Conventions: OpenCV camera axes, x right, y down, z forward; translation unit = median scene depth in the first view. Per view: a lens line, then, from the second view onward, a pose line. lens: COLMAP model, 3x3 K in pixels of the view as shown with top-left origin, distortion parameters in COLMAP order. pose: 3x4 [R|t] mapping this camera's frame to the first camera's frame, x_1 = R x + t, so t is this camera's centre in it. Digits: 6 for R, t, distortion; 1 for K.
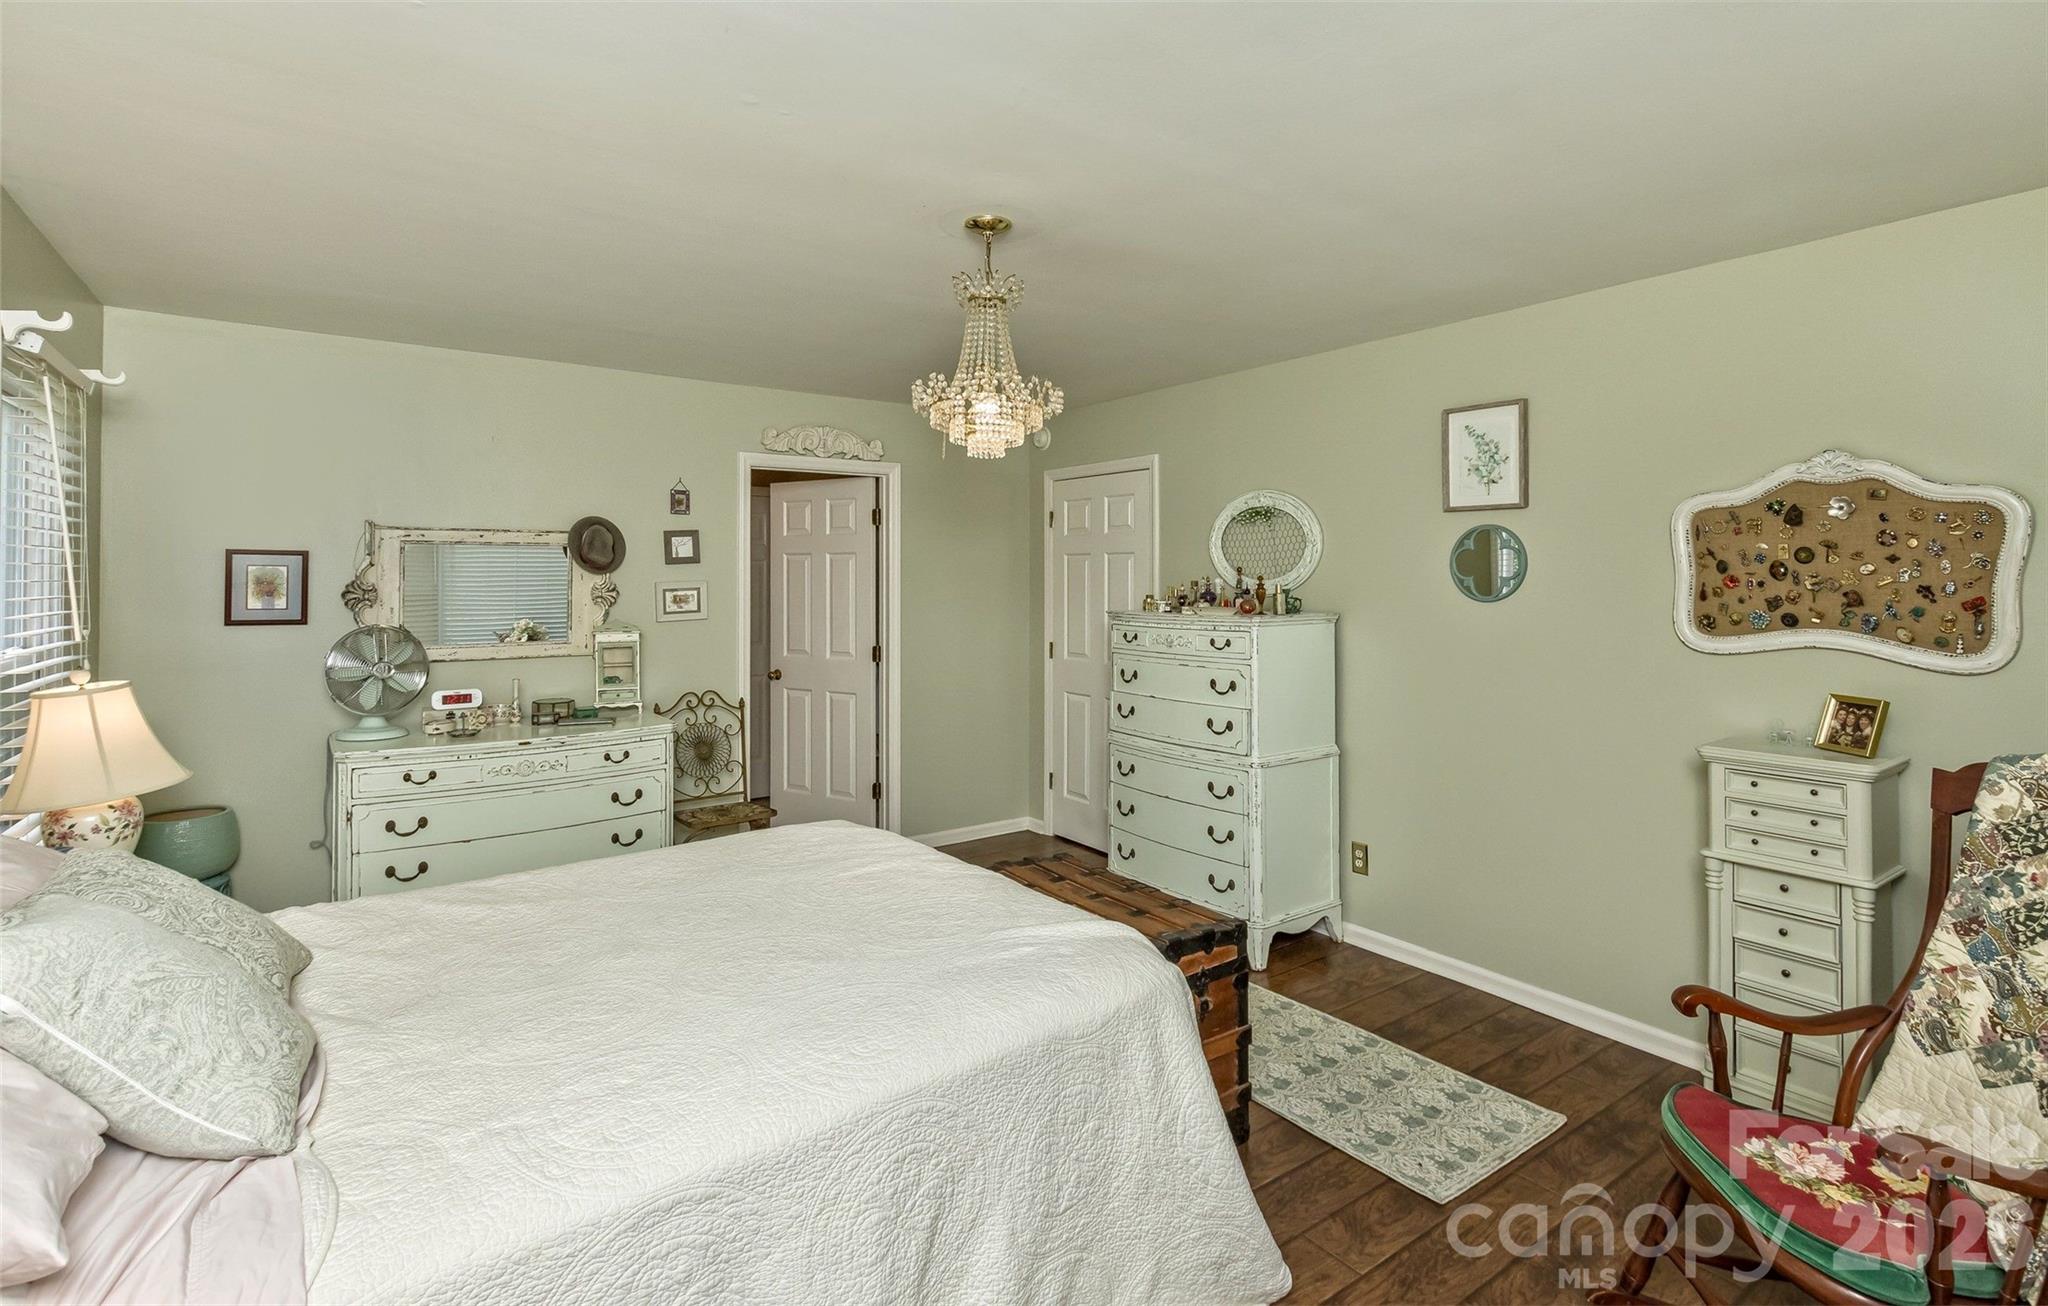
lens RADIAL K [[1011.2, 0, 1003.3], [0, 1011.2, 567.1], [0, 0, 1]] dist [0.002540, 0.000338]
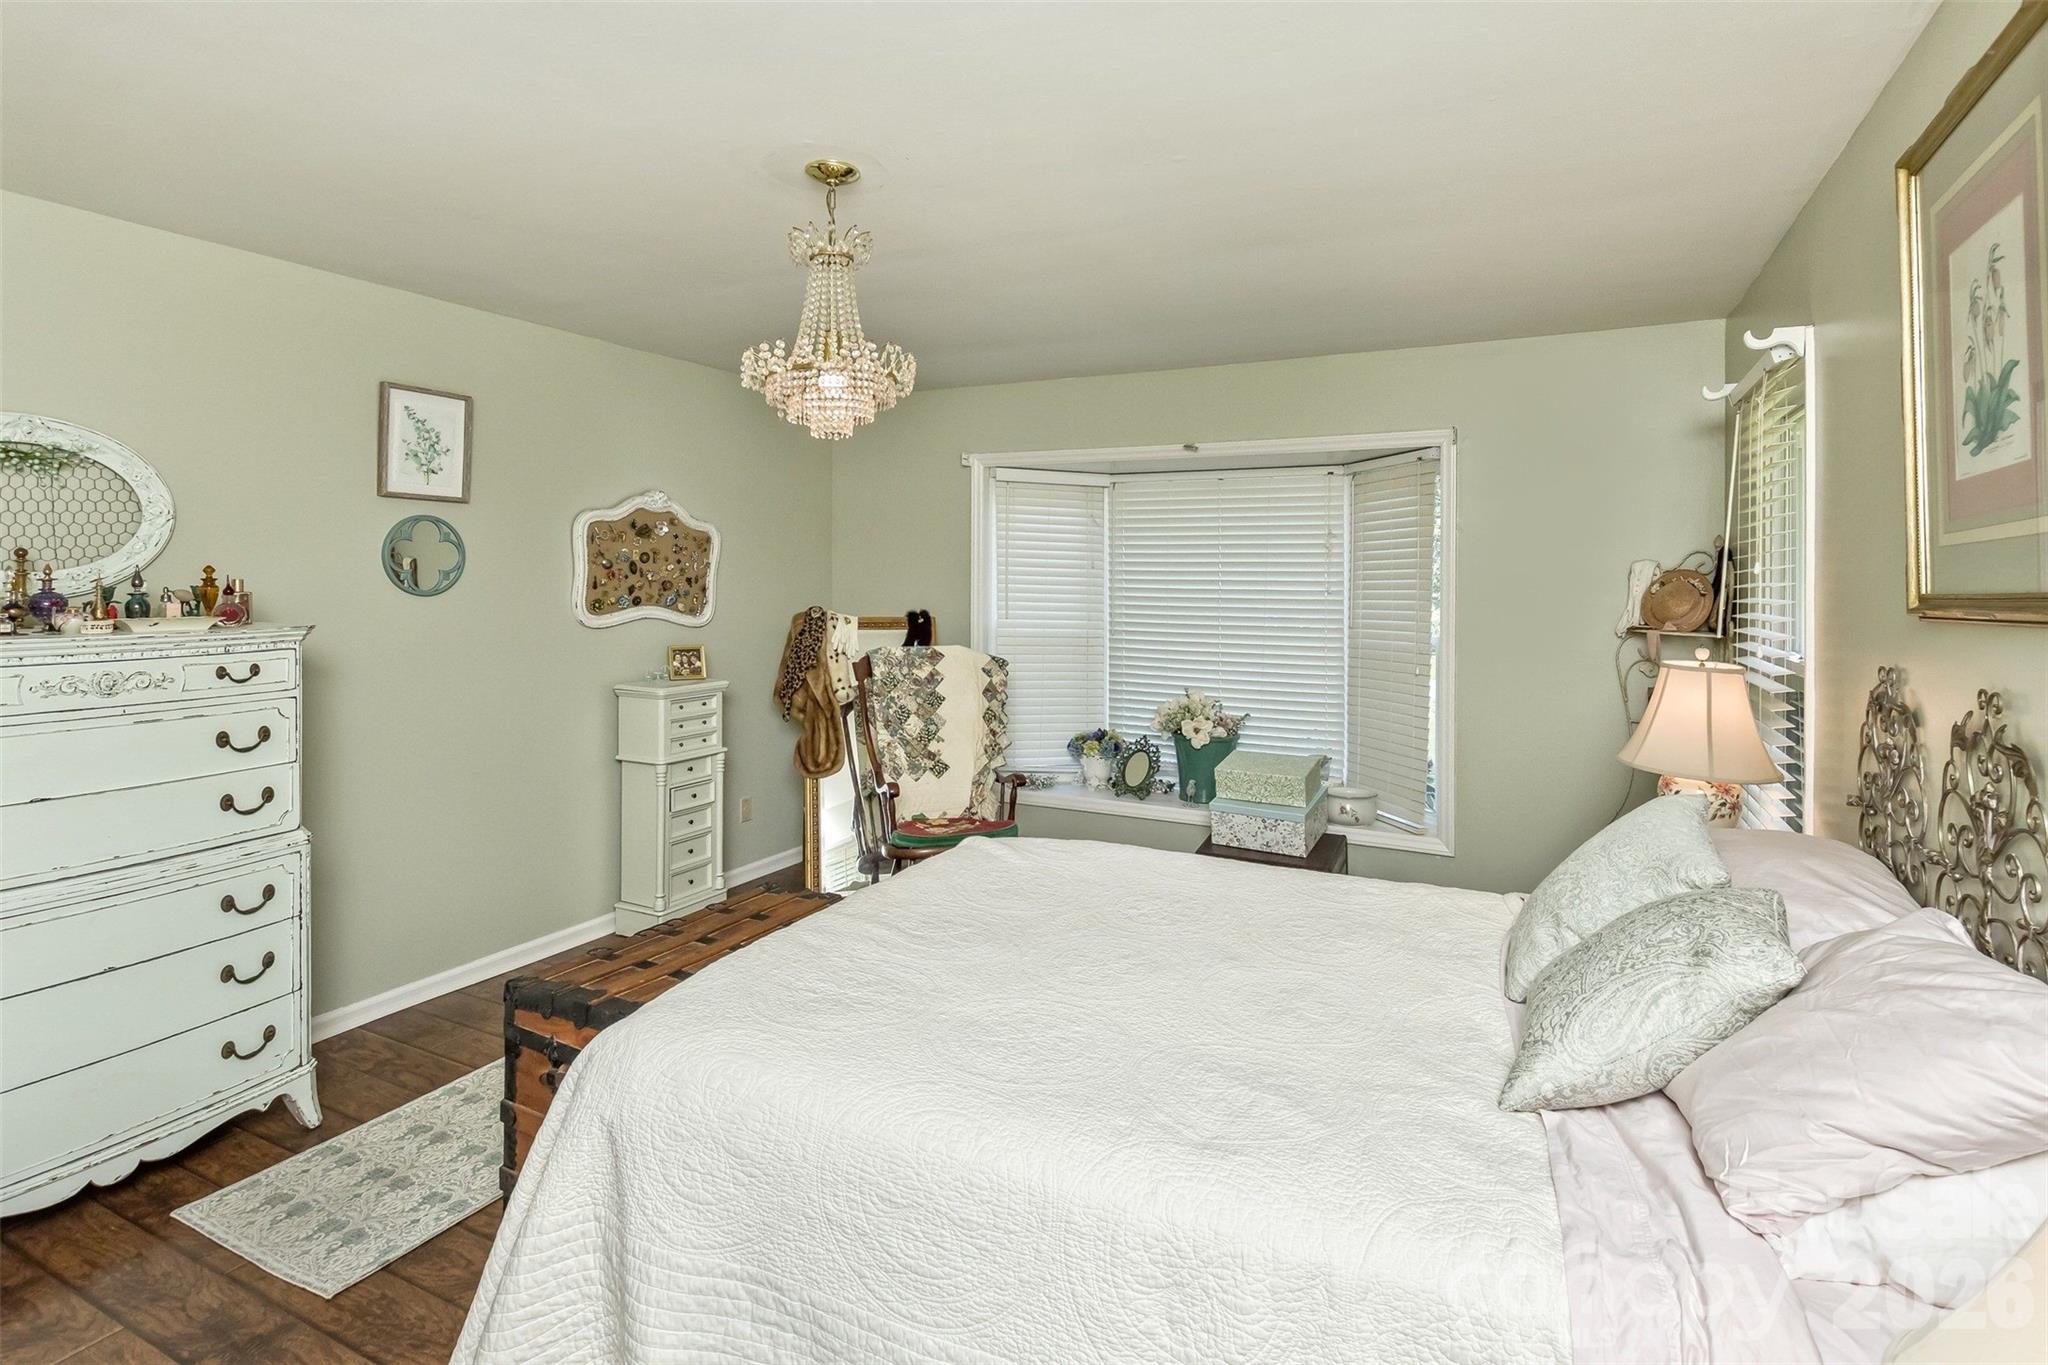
lens RADIAL K [[1014.5, 0, 1026.9], [0, 1014.5, 572.1], [0, 0, 1]] dist [-0.002790, 0.000023]
pose [[-0.471058, -0.006735, 0.882076, -0.805600], [-0.025856, 0.999647, -0.006175, 0.004292], [-0.881723, -0.025716, -0.471066, 1.187301]]
